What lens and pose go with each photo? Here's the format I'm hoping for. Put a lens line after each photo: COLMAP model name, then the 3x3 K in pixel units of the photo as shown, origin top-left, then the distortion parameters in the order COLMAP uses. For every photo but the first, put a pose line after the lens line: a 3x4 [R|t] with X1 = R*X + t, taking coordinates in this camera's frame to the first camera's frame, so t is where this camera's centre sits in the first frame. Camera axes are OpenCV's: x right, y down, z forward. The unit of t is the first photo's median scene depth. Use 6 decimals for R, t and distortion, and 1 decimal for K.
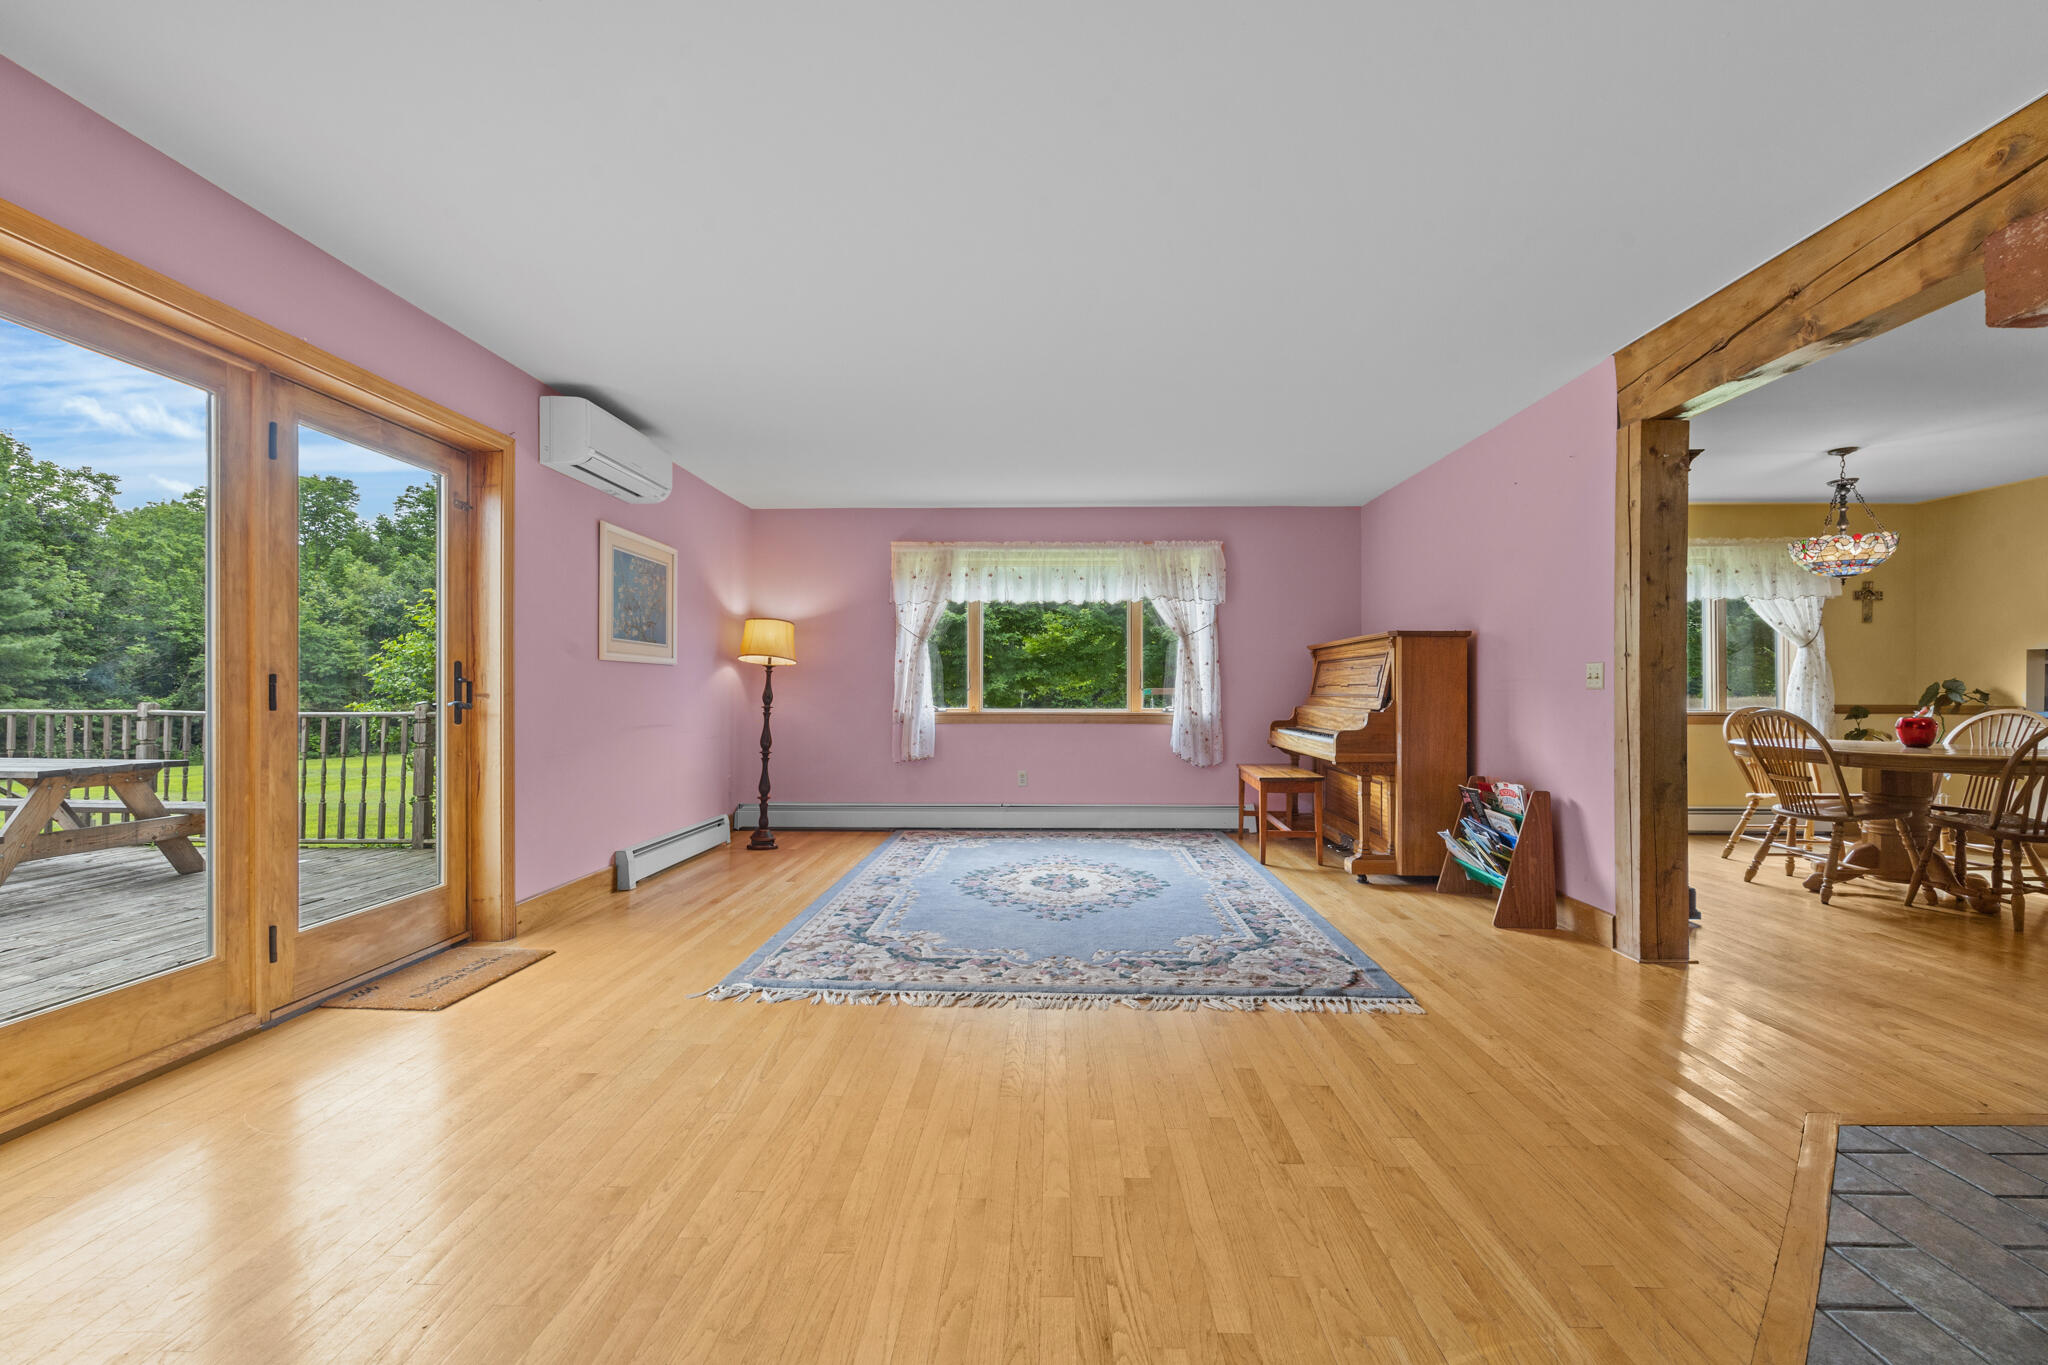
lens RADIAL K [[824.7, 0, 1027.3], [0, 824.7, 691.4], [0, 0, 1]] dist [-0.002939, 0.000034]
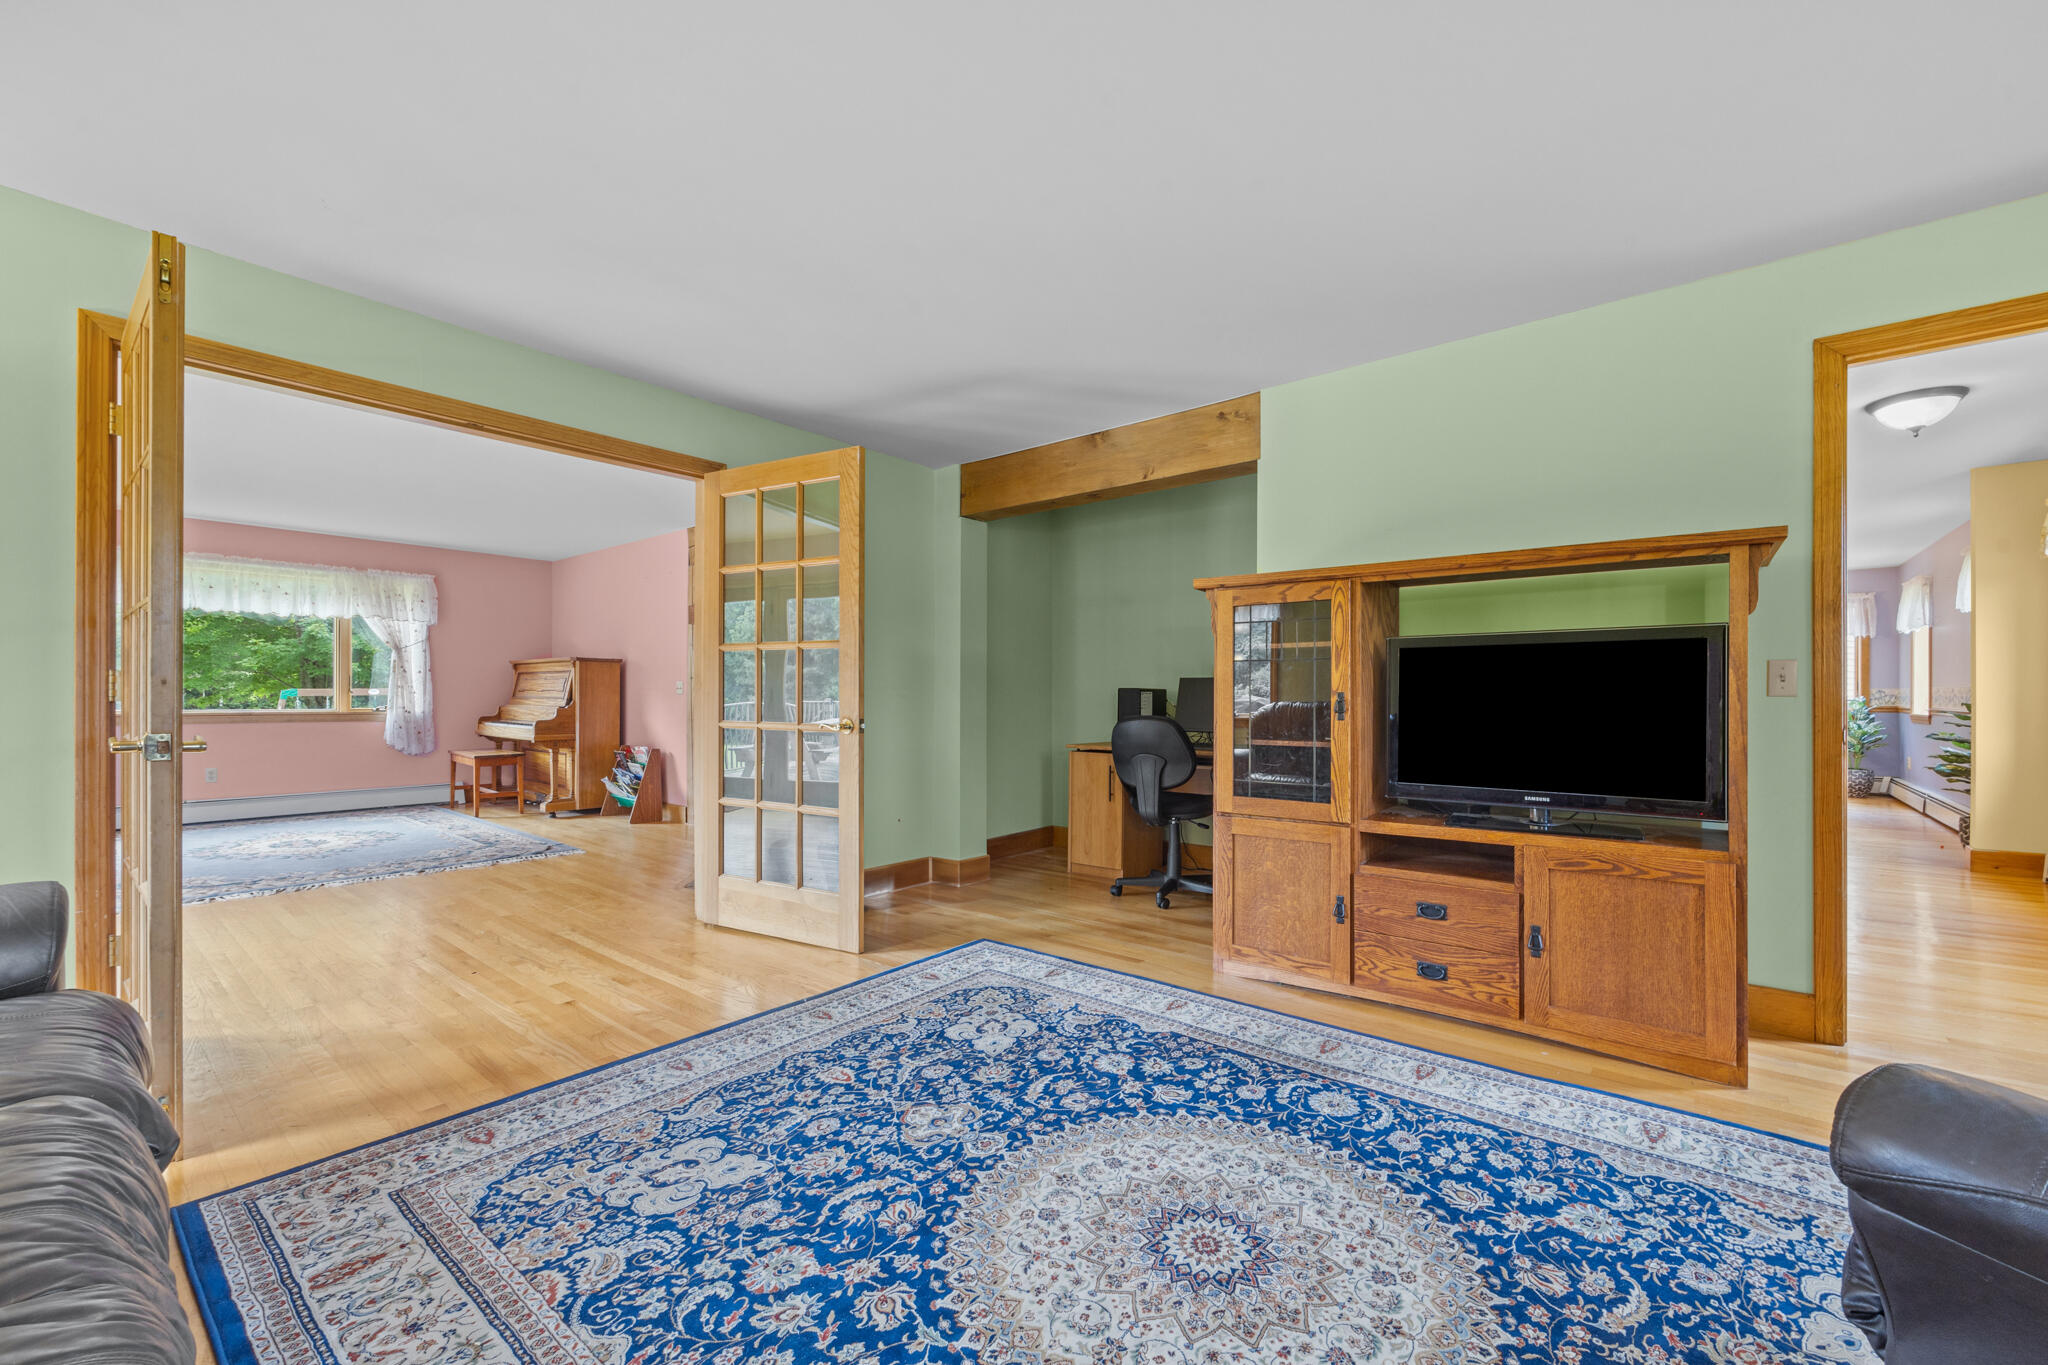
lens RADIAL K [[824.7, 0, 1029.8], [0, 824.7, 697.7], [0, 0, 1]] dist [-0.002939, 0.000034]
pose [[0.611248, 0.000010, 0.791439, -0.224998], [-0.004575, 0.999983, 0.003521, -0.003662], [-0.791426, -0.005773, 0.611238, -0.544695]]
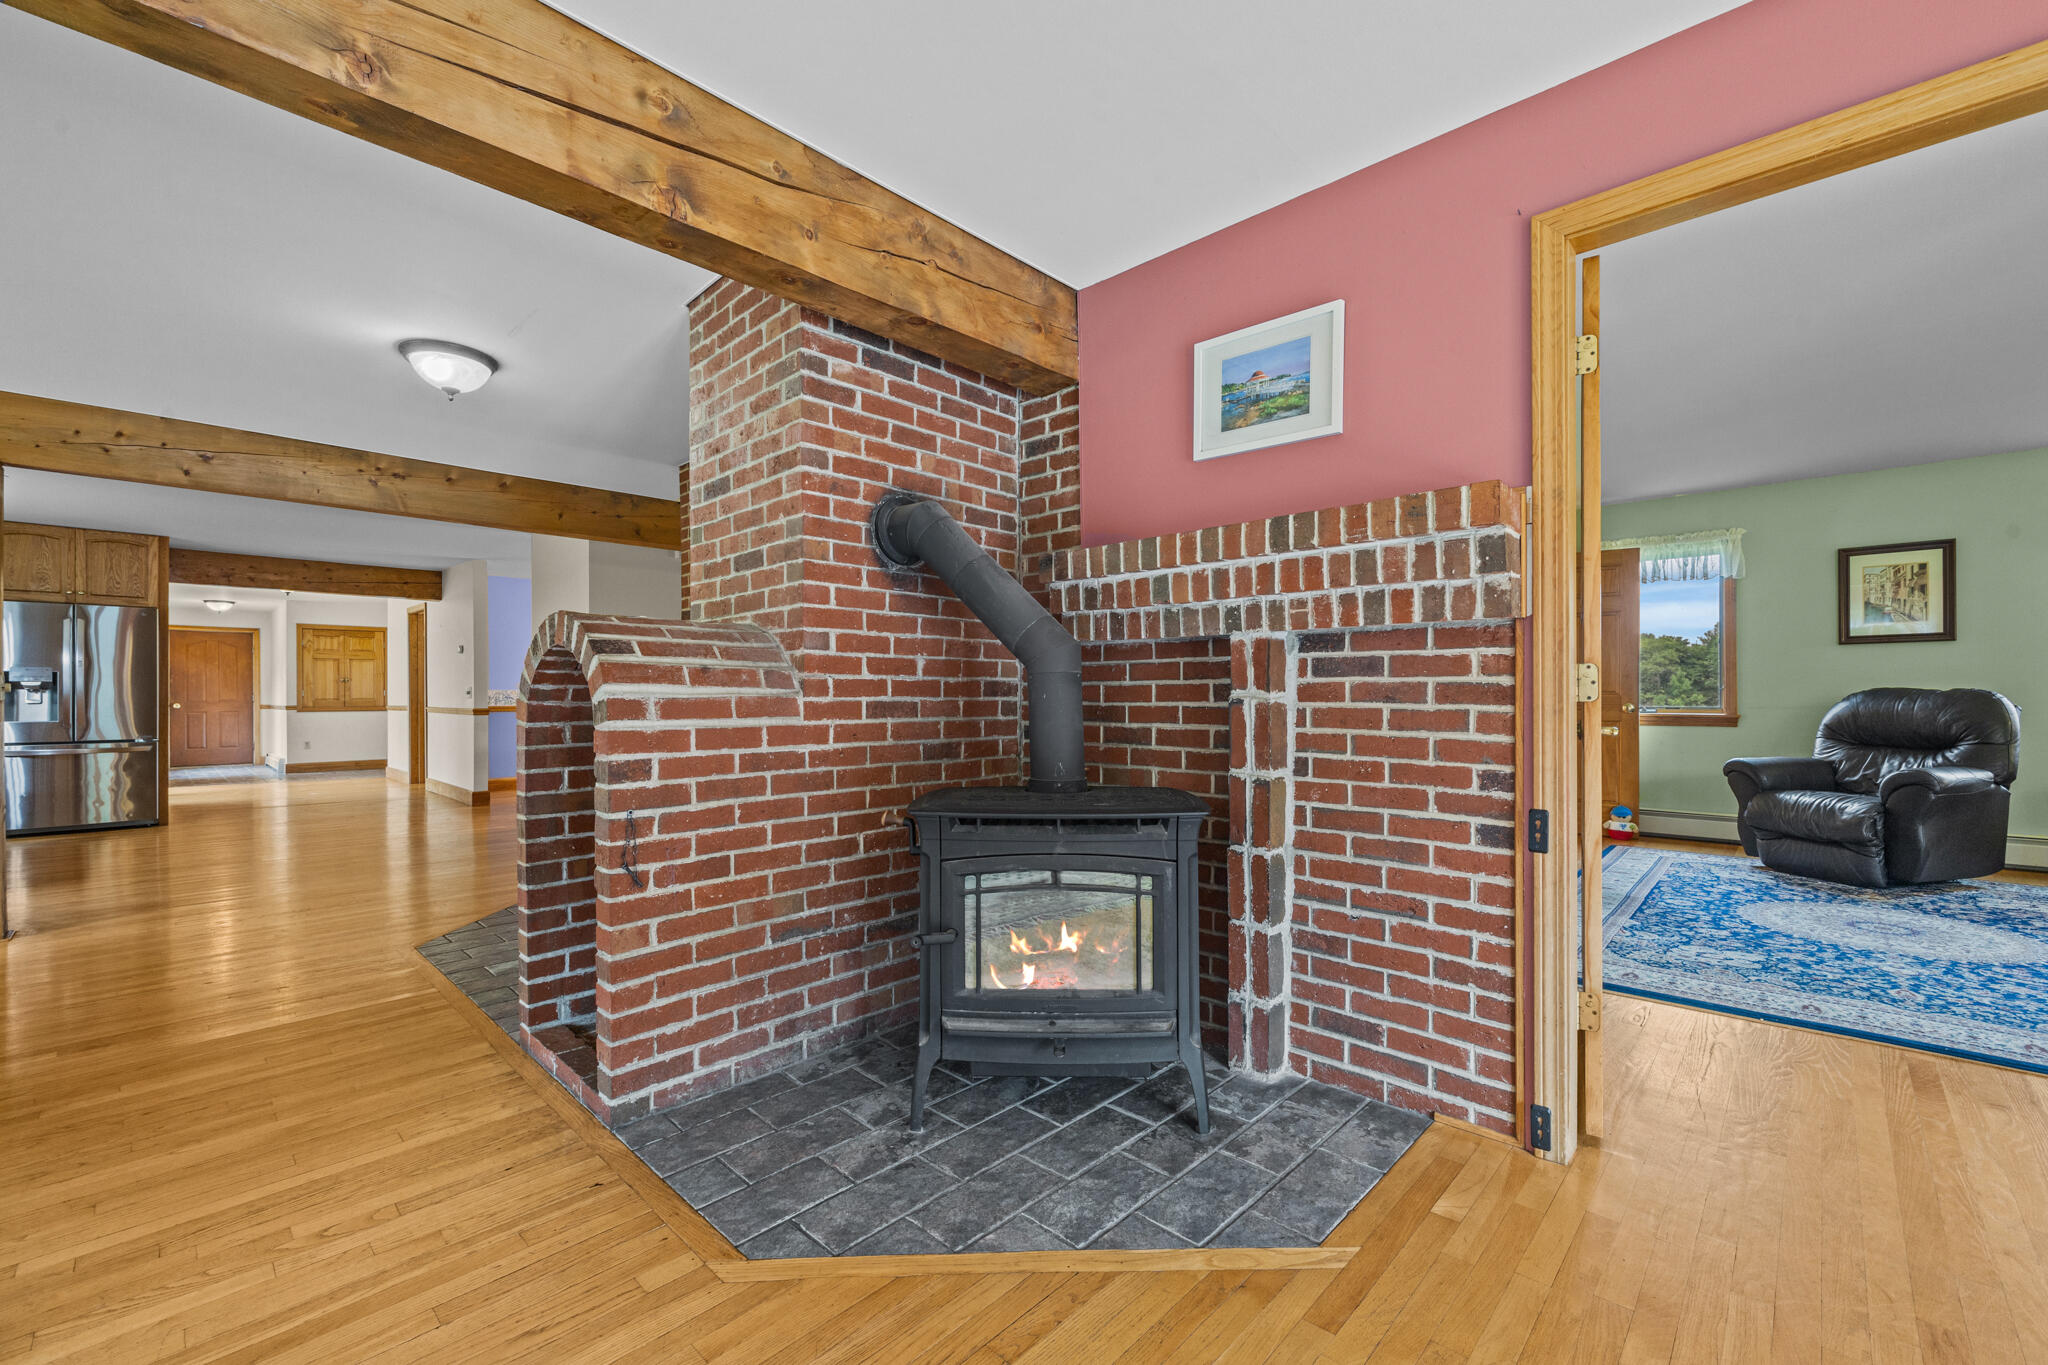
lens RADIAL K [[824.7, 0, 1021.5], [0, 824.7, 693.2], [0, 0, 1]] dist [-0.002939, 0.000034]
pose [[-0.739141, 0.008491, 0.673497, 0.094411], [0.001600, 0.999940, -0.010851, 0.001476], [-0.673549, -0.006943, -0.739110, 0.510383]]
